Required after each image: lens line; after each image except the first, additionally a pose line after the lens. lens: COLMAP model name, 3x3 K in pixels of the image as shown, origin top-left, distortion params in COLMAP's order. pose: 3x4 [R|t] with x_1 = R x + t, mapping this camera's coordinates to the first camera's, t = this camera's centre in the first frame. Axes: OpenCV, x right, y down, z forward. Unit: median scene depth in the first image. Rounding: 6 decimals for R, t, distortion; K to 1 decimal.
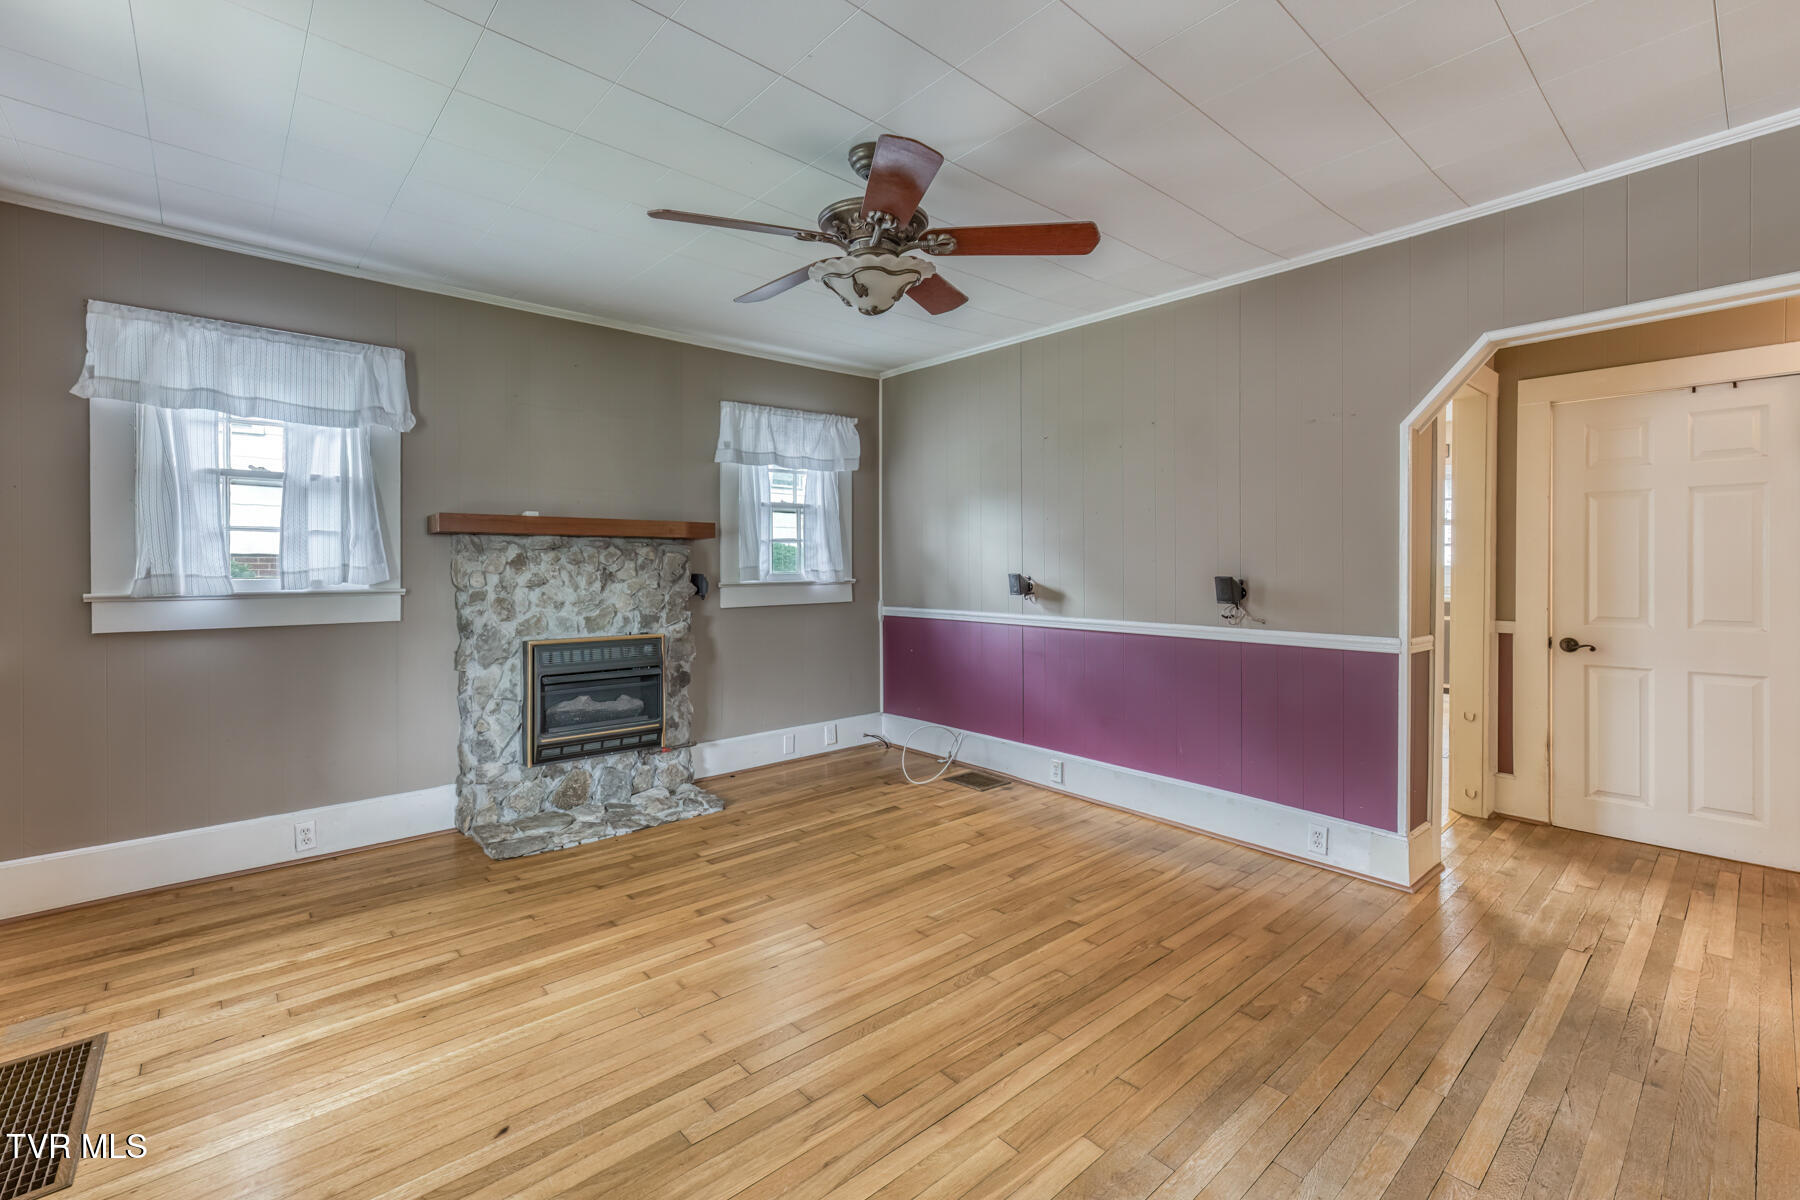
lens RADIAL K [[772.2, 0, 887.7], [0, 772.2, 563.9], [0, 0, 1]] dist [0.001994, 0.000905]
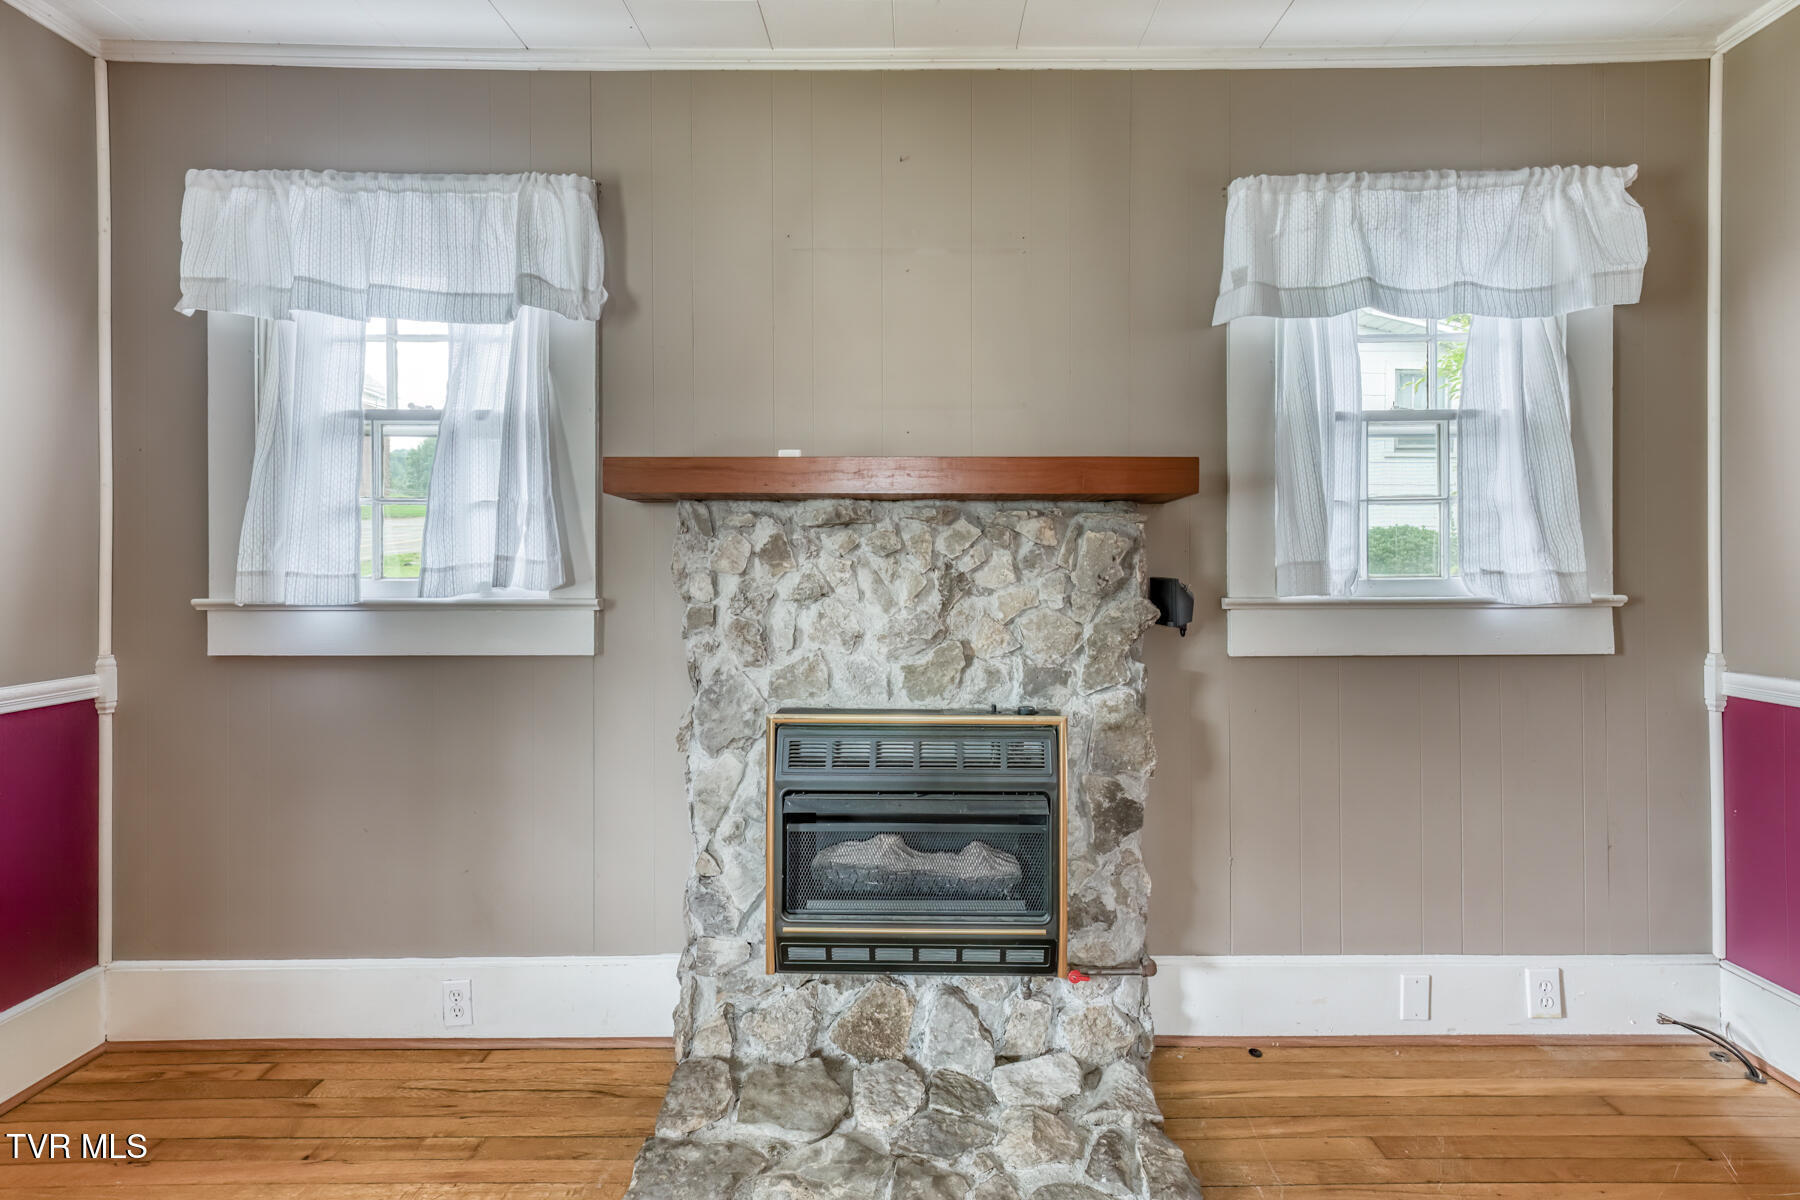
lens RADIAL K [[772.2, 0, 887.7], [0, 772.2, 563.9], [0, 0, 1]] dist [0.001994, 0.000905]
pose [[0.744643, -0.000057, -0.667463, -0.074924], [0.000290, 1.000000, 0.000239, 0.004936], [0.667463, -0.000372, 0.744643, 0.612530]]
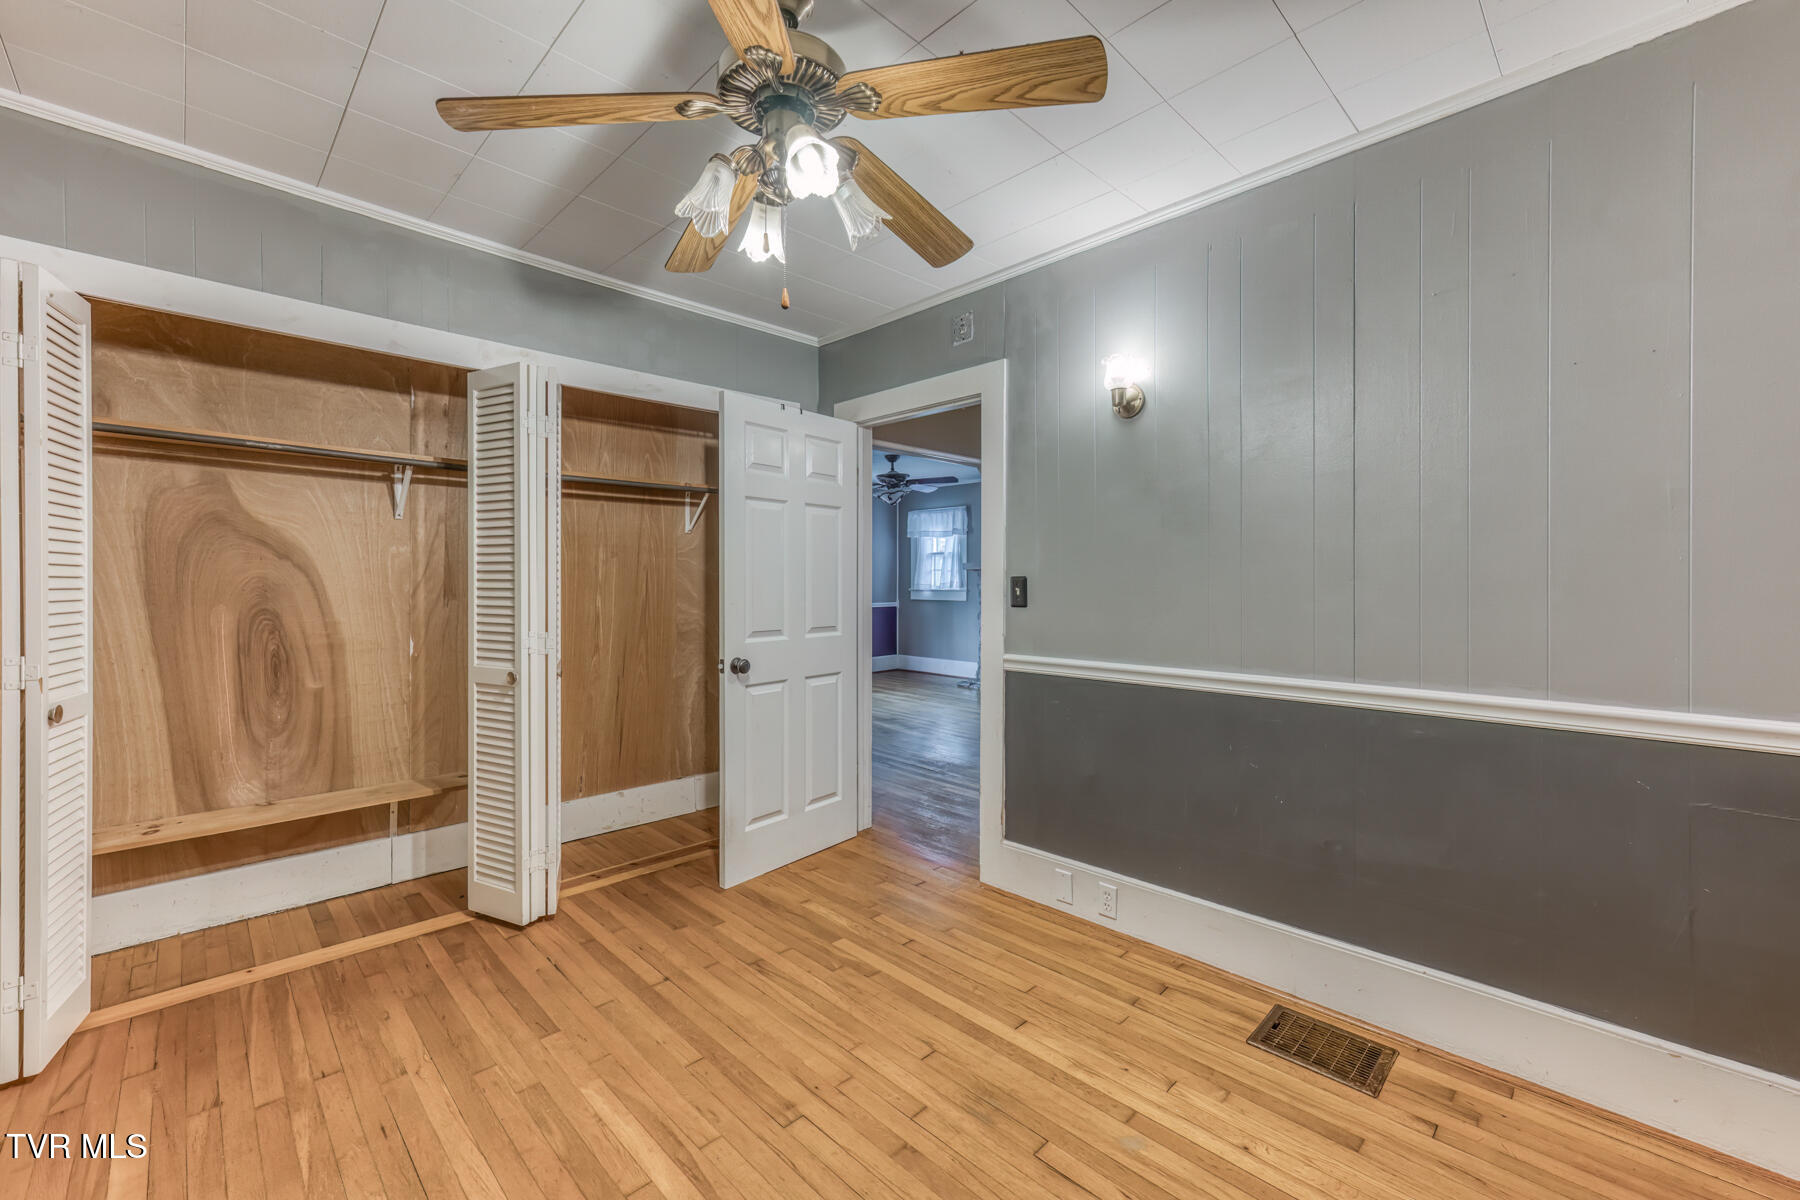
lens RADIAL K [[729.6, 0, 900.0], [0, 729.6, 600.0], [0, 0, 1]] dist [0.001170, 0.000276]
pose [[0.067050, 0.019482, -0.997559, 1.747526], [-0.003938, 0.999807, 0.019261, 0.016044], [0.997742, 0.002637, 0.067113, 0.487099]]
